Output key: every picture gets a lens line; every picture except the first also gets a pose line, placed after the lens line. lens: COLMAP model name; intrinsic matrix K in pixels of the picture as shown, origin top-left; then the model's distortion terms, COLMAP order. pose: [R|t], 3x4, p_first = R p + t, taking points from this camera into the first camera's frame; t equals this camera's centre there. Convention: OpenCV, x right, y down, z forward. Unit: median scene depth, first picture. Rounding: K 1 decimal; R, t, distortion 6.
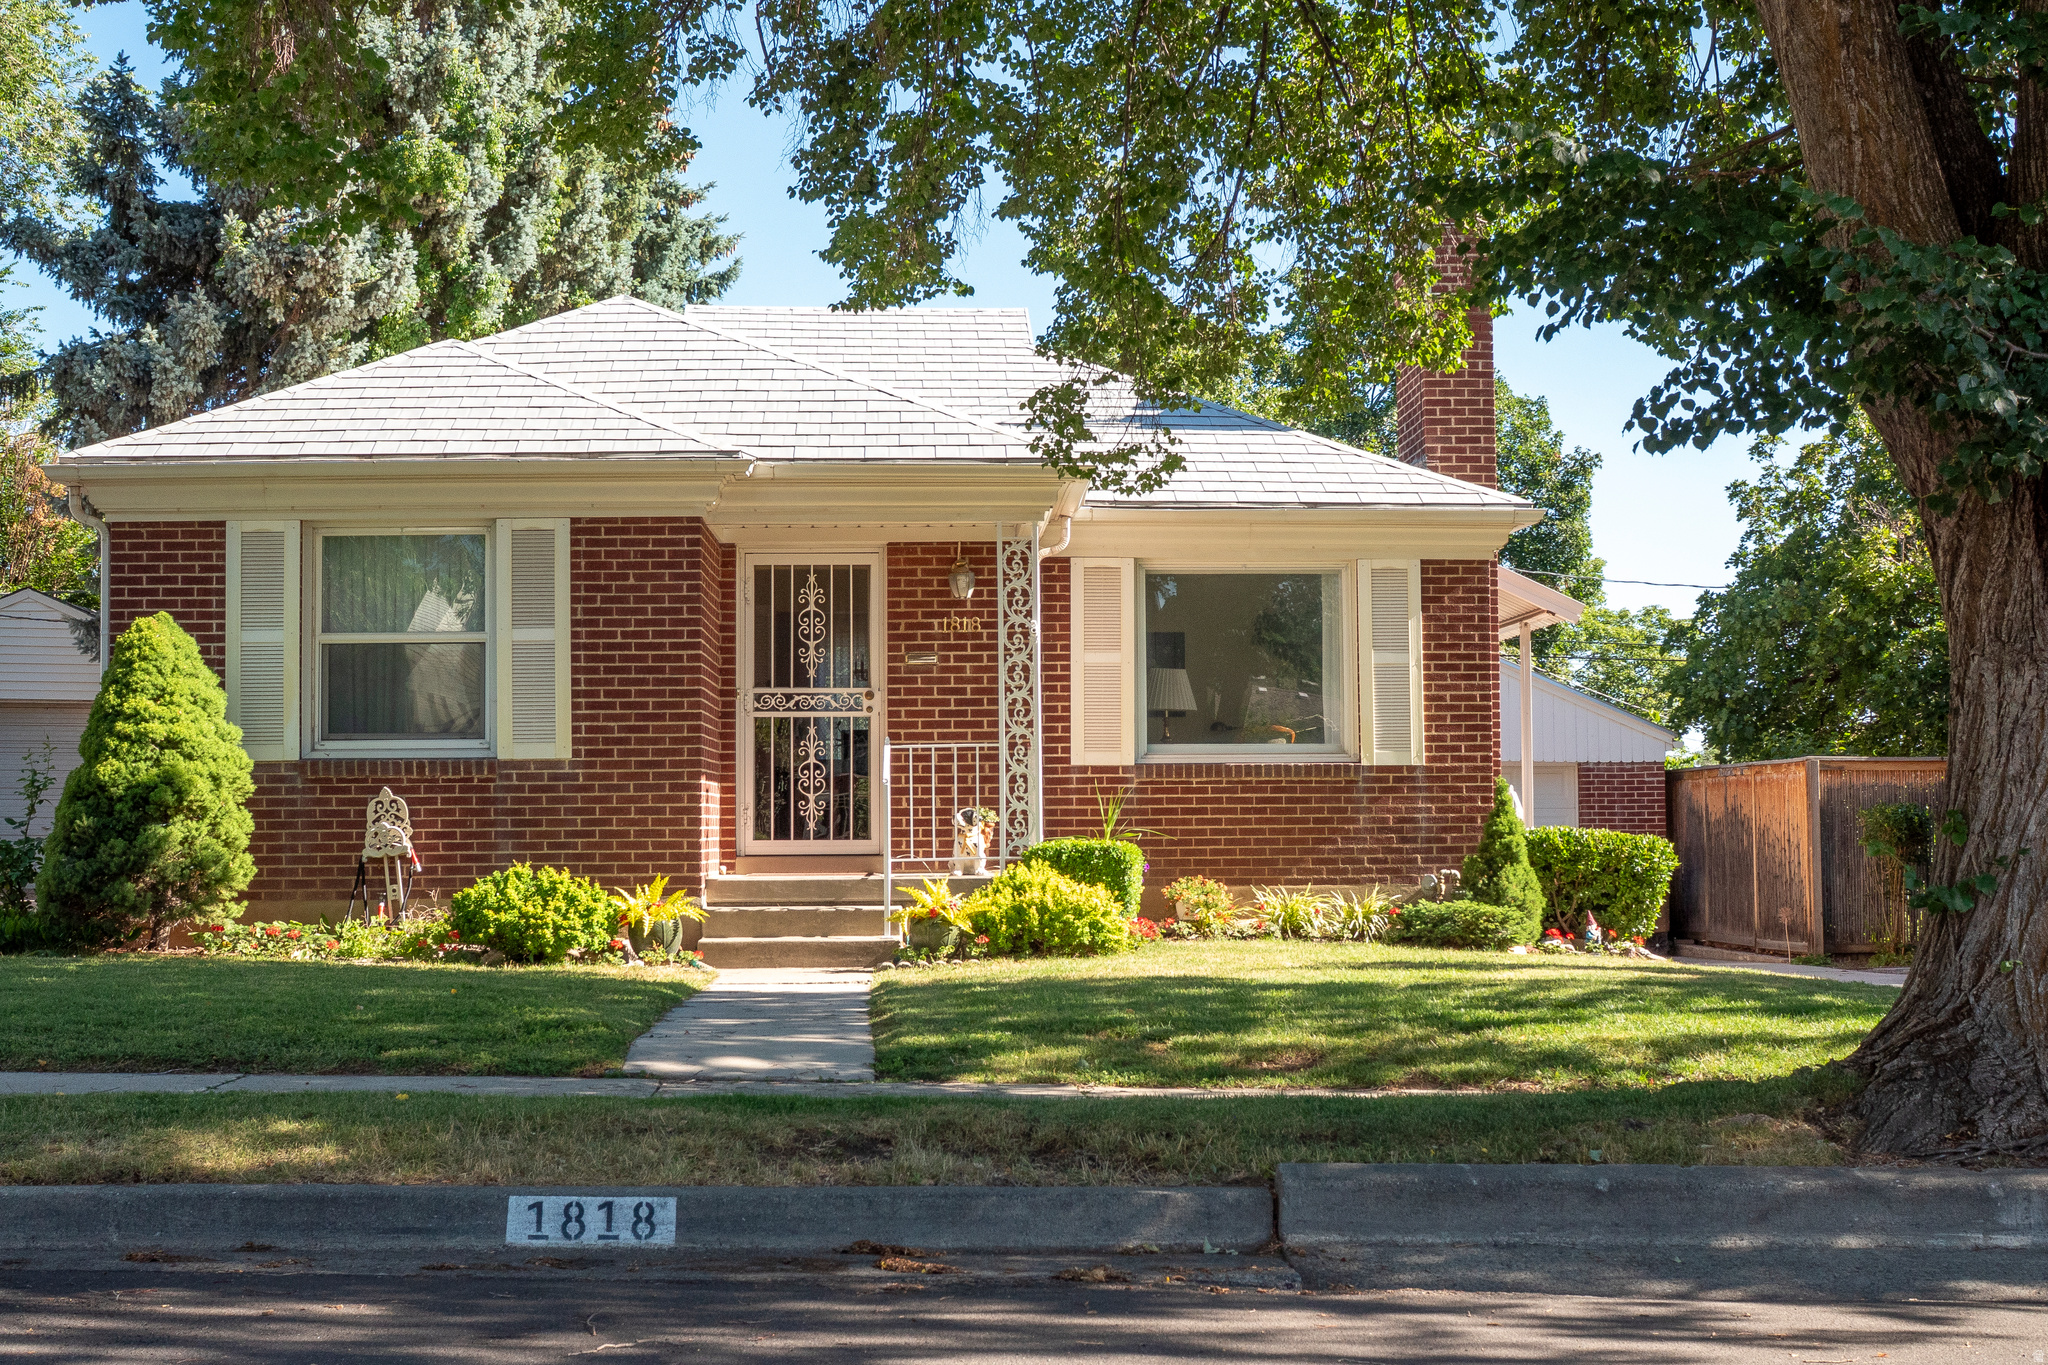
lens RADIAL K [[2953.8, 0, 1024.0], [0, 2953.8, 682.5], [0, 0, 1]] dist [-0.055501, -0.026716]
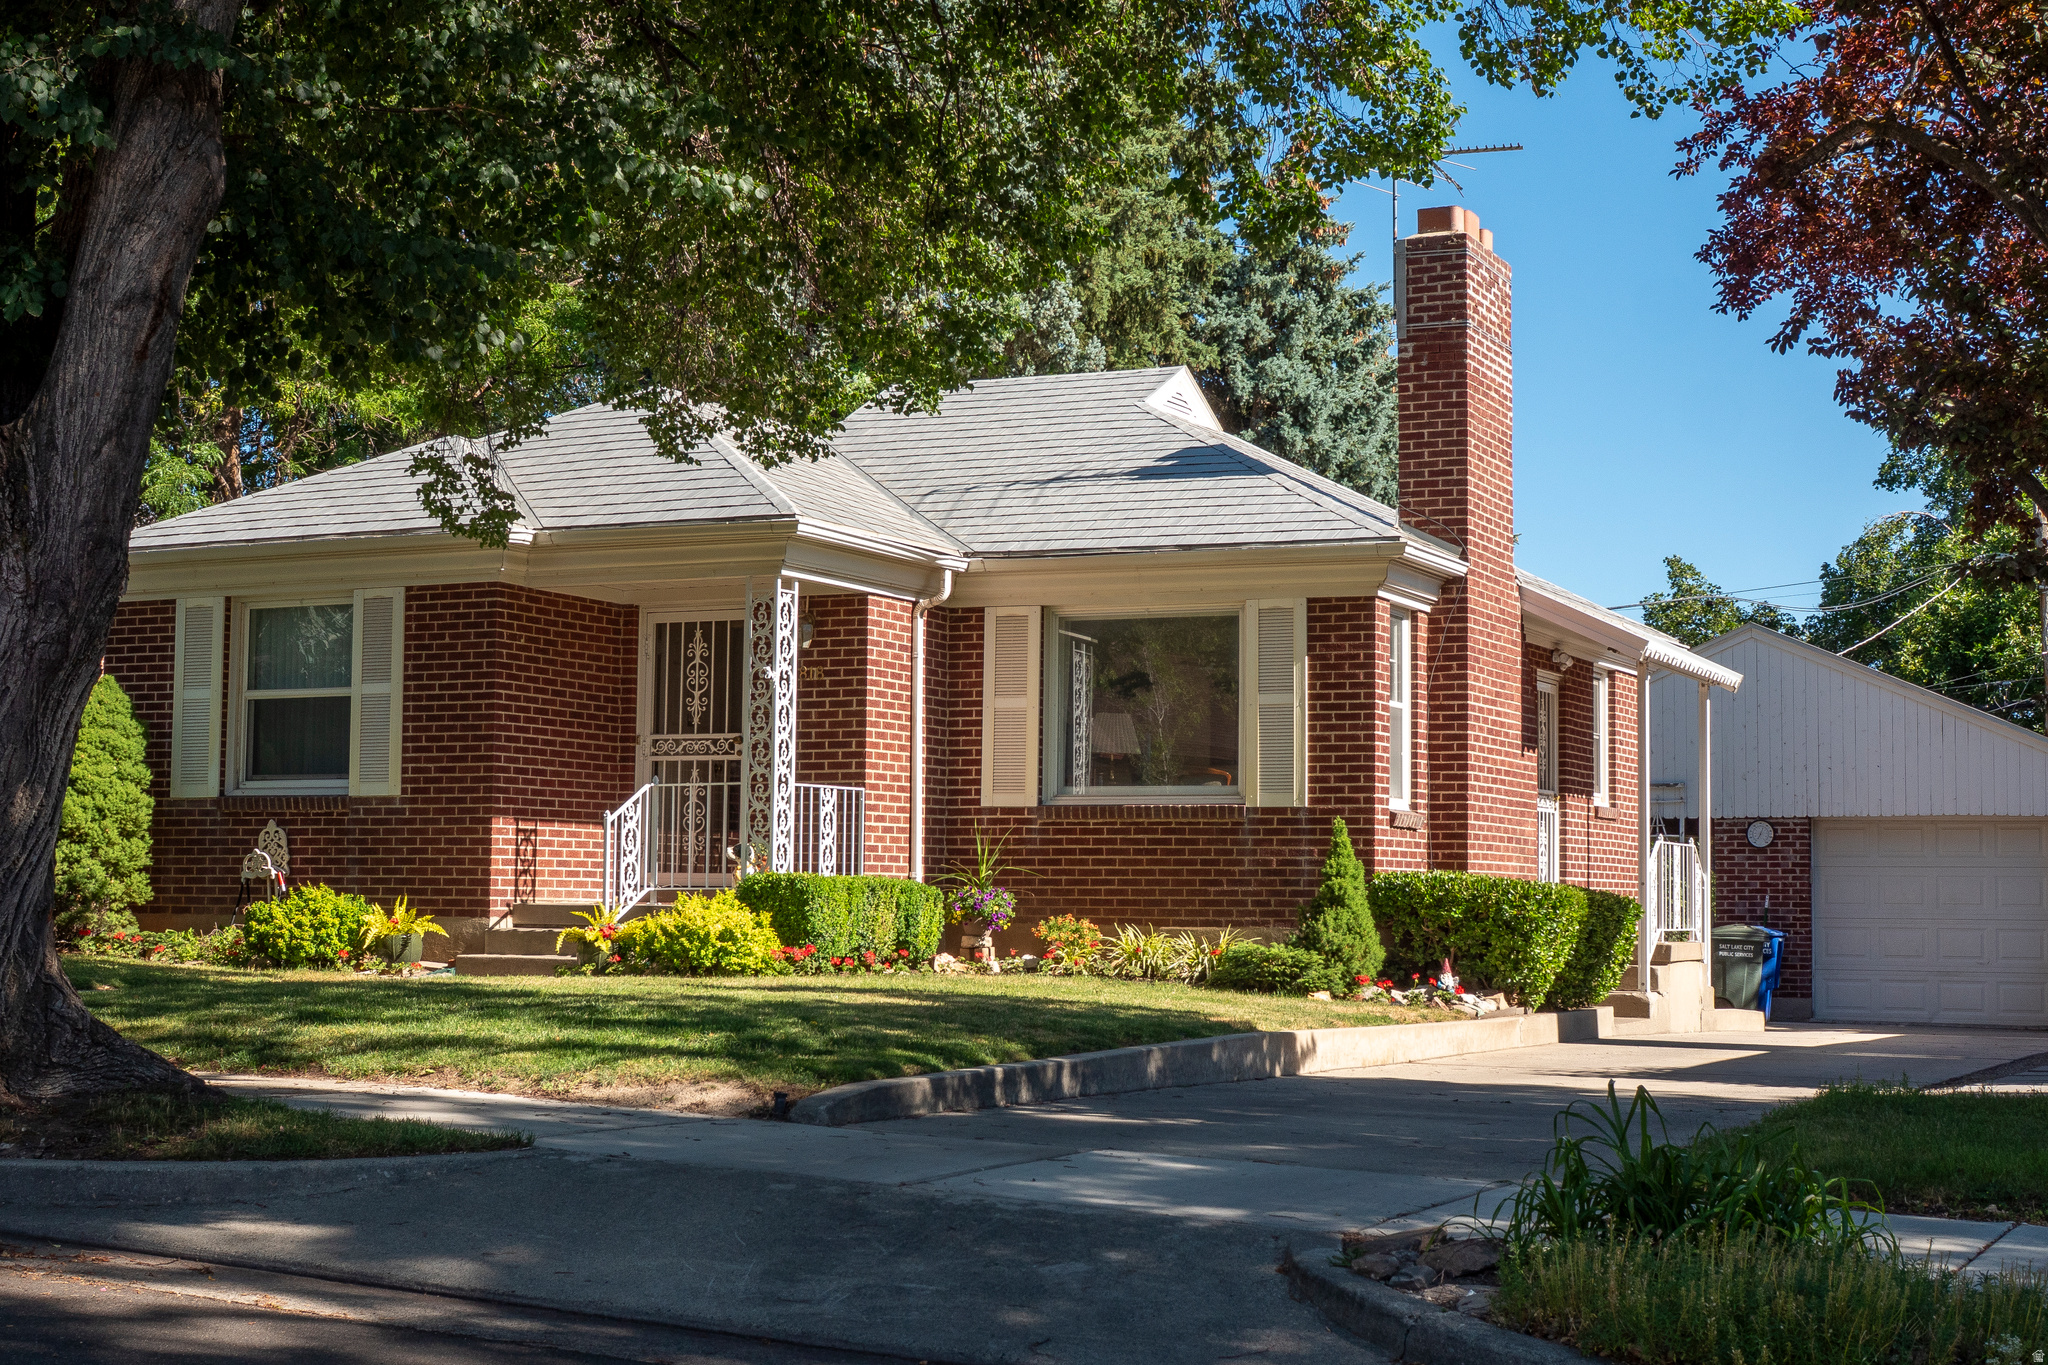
lens RADIAL K [[2953.8, 0, 1024.0], [0, 2953.8, 682.5], [0, 0, 1]] dist [-0.055501, -0.026716]
pose [[0.878182, -0.019851, -0.477914, 0.556929], [0.007355, 0.999581, -0.028004, 0.014305], [0.478269, 0.021077, 0.877960, 0.097334]]
